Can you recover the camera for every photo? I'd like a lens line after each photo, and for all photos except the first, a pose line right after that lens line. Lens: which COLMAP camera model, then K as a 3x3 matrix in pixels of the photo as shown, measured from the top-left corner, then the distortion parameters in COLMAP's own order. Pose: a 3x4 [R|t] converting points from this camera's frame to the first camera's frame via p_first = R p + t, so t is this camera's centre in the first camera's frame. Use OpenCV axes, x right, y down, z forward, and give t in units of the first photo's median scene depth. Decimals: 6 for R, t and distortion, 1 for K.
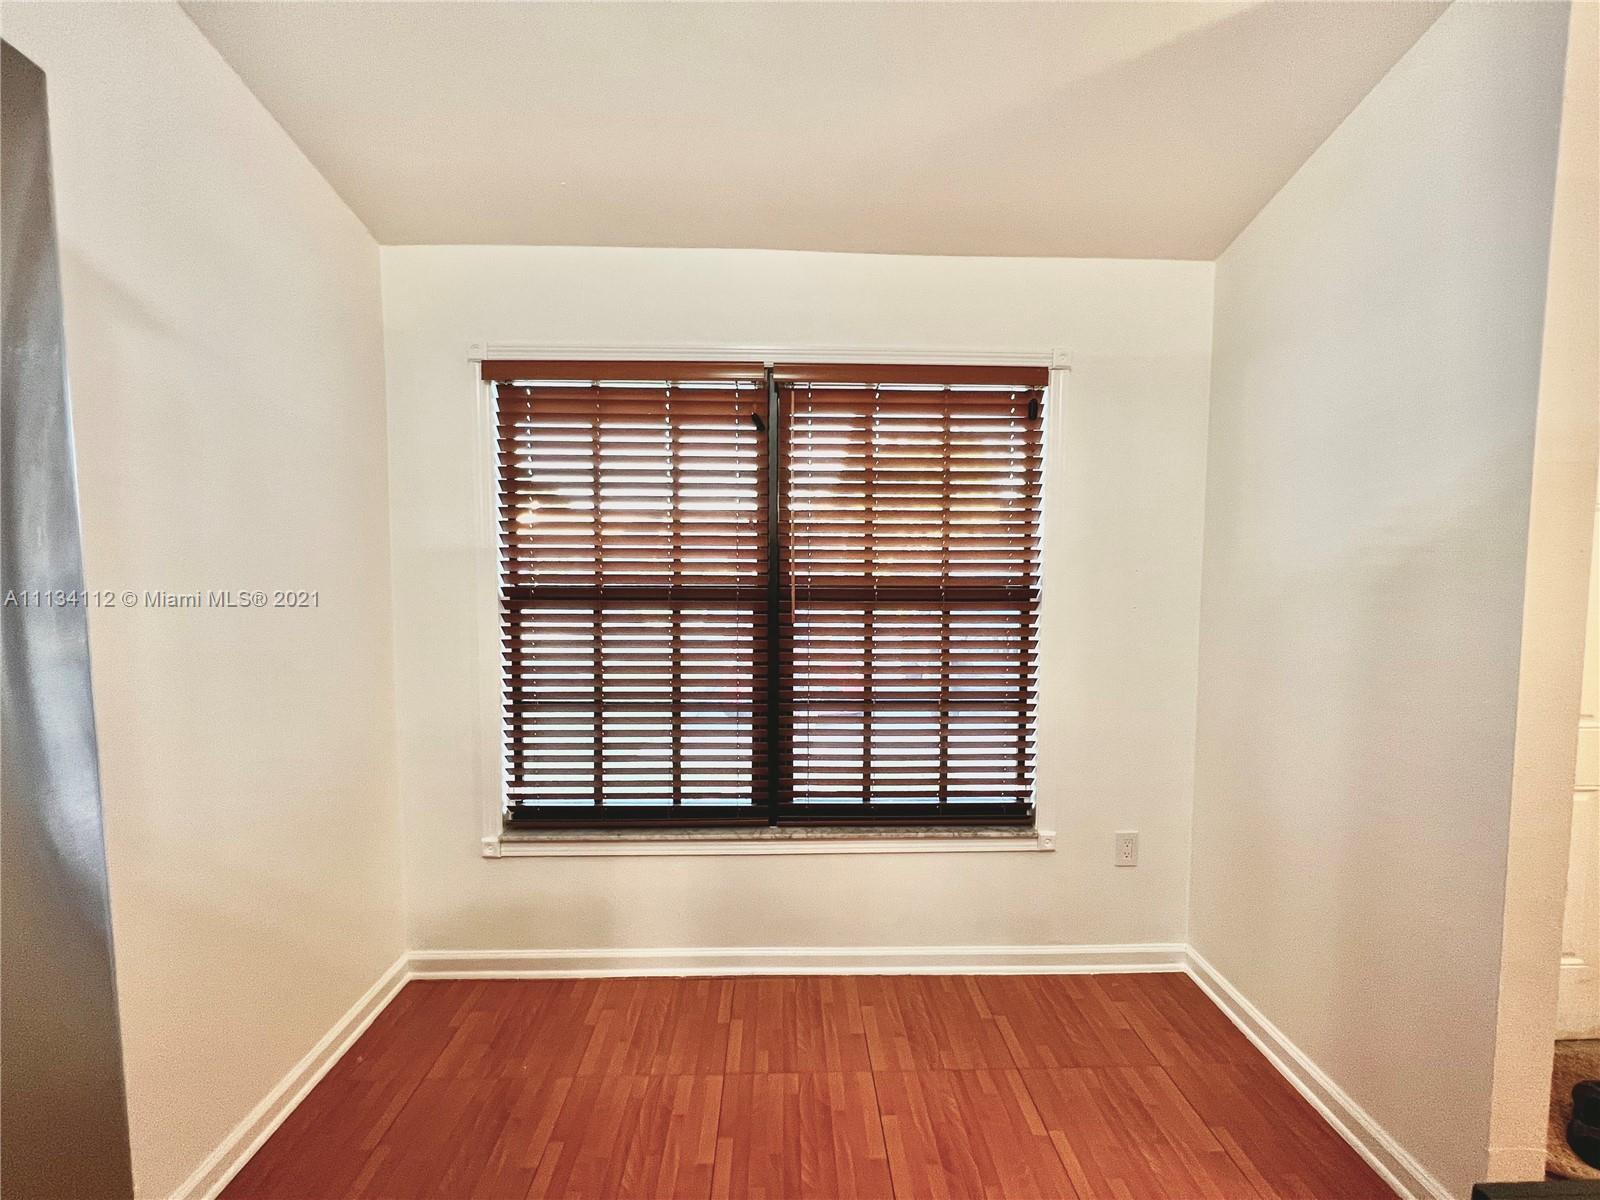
lens RADIAL K [[647.7, 0, 796.0], [0, 647.7, 596.2], [0, 0, 1]] dist [-0.001645, 0.001282]
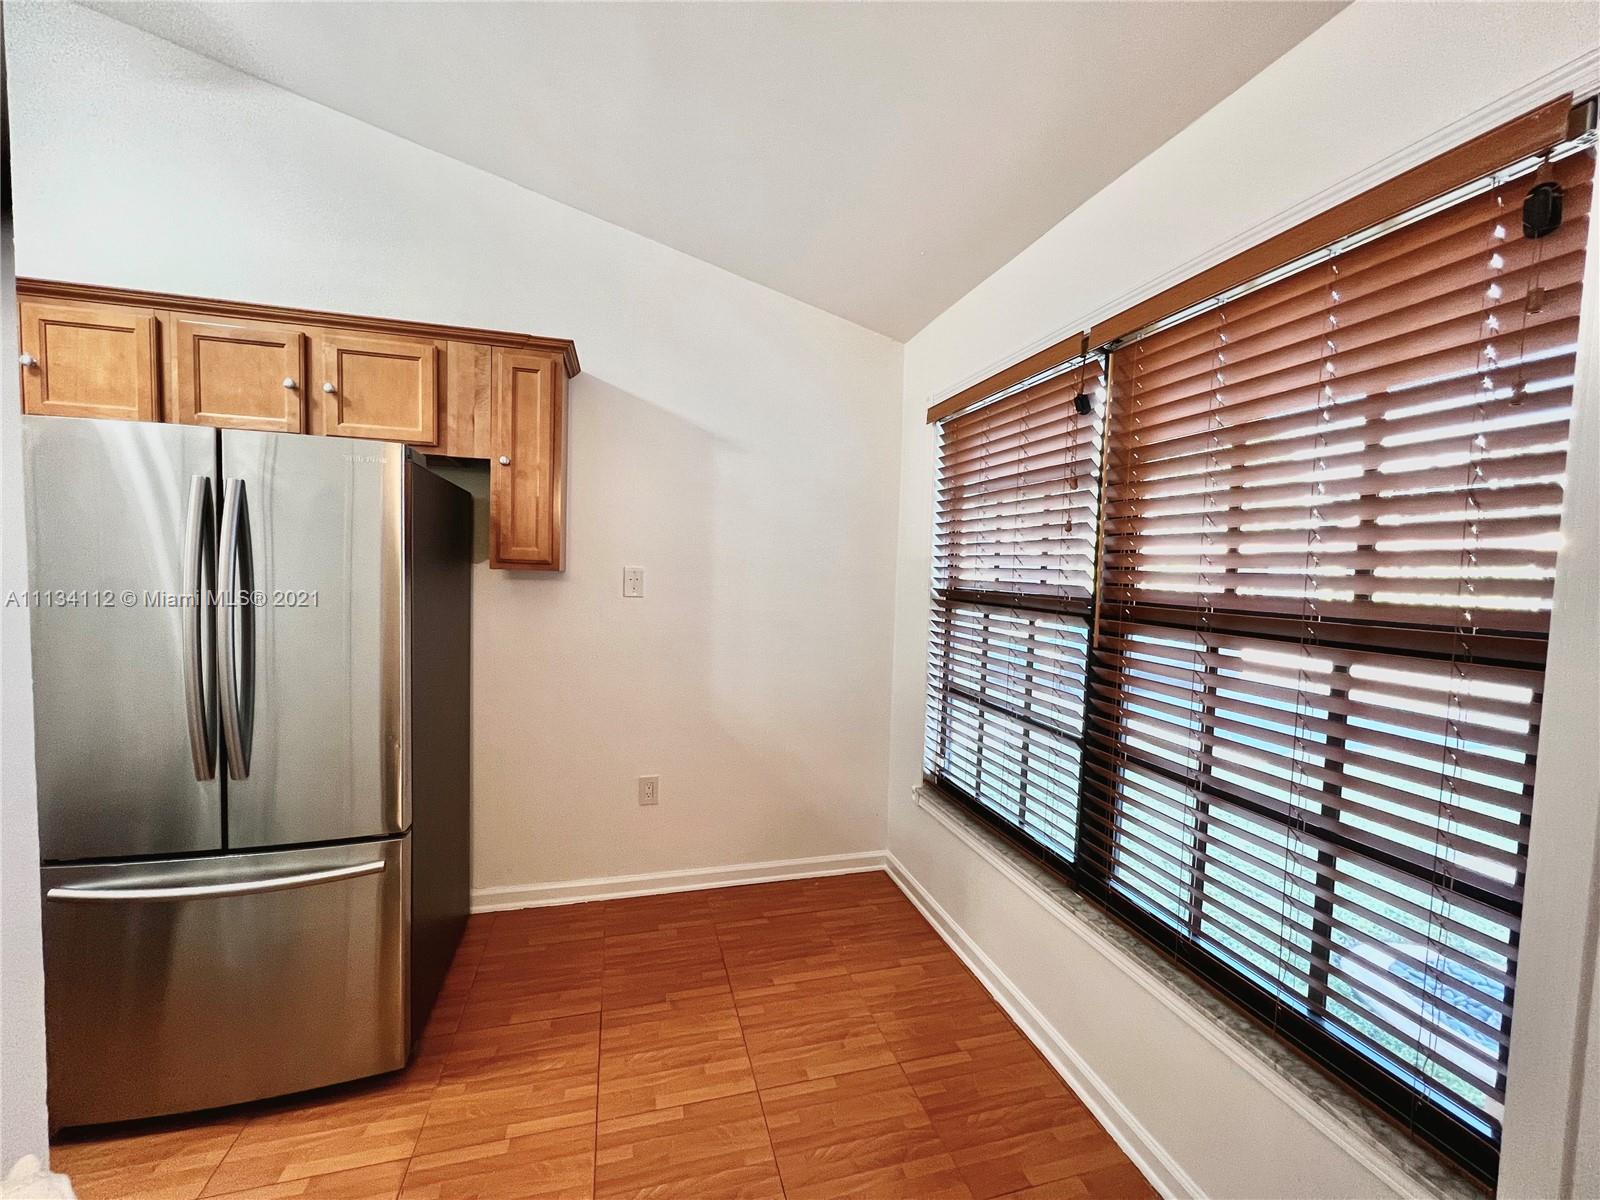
lens RADIAL K [[647.7, 0, 805.2], [0, 647.7, 611.1], [0, 0, 1]] dist [-0.001645, 0.001282]
pose [[0.230409, 0.067069, -0.970780, 0.644234], [-0.083984, 0.995270, 0.048828, -0.010619], [0.969463, 0.070280, 0.234952, 0.452899]]
